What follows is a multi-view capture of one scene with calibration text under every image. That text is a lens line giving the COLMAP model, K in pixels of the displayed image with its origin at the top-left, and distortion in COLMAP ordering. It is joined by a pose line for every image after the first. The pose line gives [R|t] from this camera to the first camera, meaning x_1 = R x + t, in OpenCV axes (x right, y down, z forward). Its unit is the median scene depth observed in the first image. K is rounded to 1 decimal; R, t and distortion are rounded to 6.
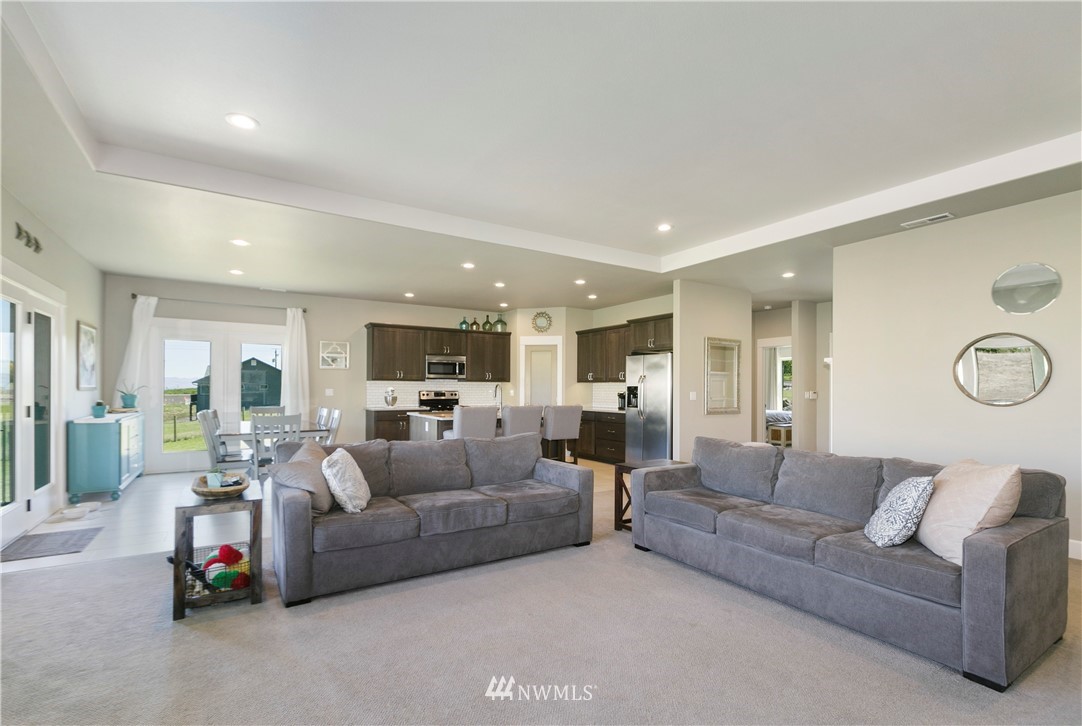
lens RADIAL K [[496.7, 0, 539.8], [0, 496.7, 388.1], [0, 0, 1]] dist [0.000150, 0.000034]
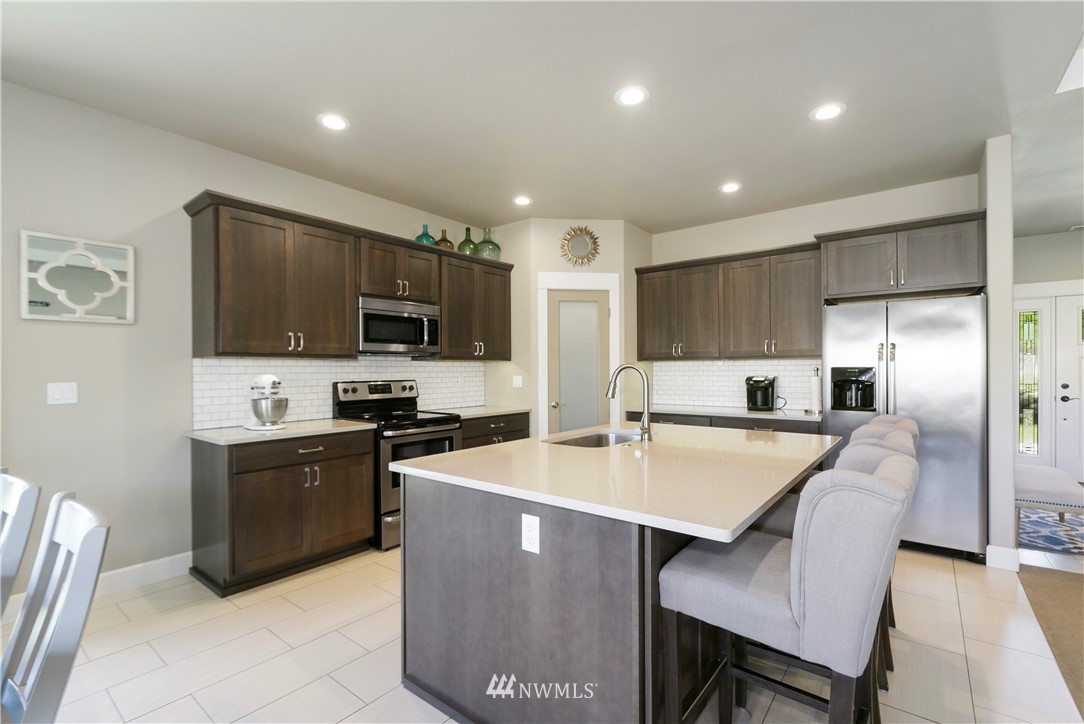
lens RADIAL K [[487.1, 0, 538.5], [0, 487.1, 368.8], [0, 0, 1]] dist [-0.001297, -0.000105]
pose [[0.942032, -0.009280, 0.335395, -0.221606], [0.009004, 0.999957, 0.002377, -0.005111], [-0.335403, 0.000781, 0.942075, 0.557798]]
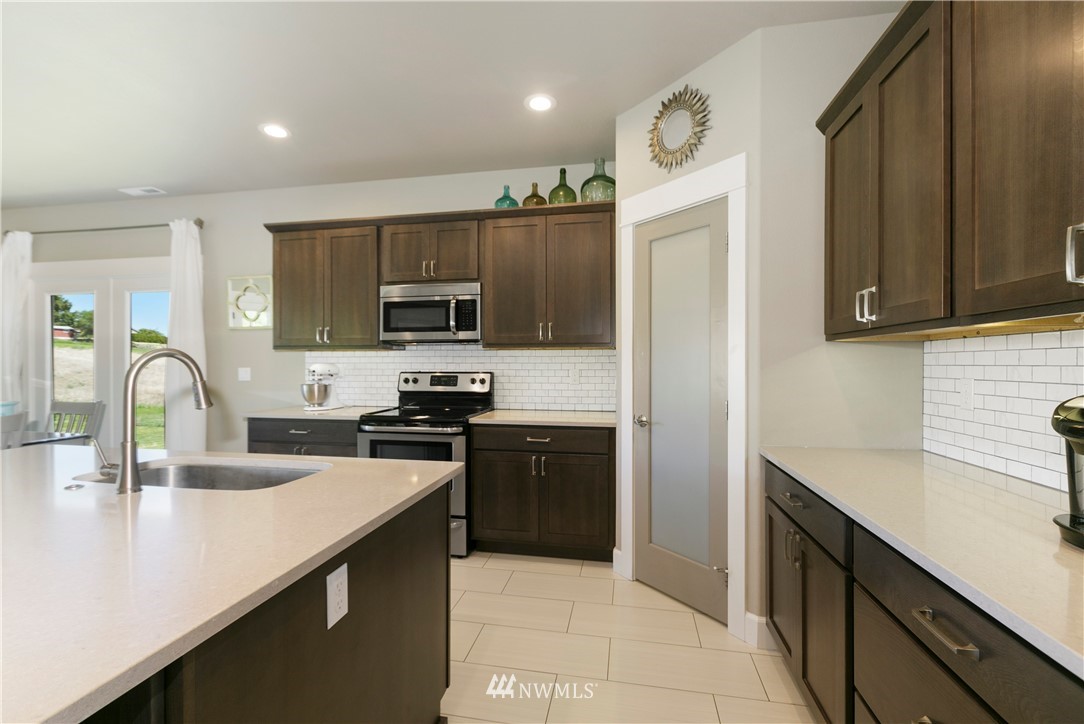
lens RADIAL K [[485.4, 0, 535.7], [0, 485.4, 360.1], [0, 0, 1]] dist [0.002470, 0.000333]
pose [[0.726236, -0.007324, -0.687406, 0.139816], [0.005451, 0.999973, -0.004896, -0.001982], [0.687423, -0.000191, 0.726257, 0.784775]]
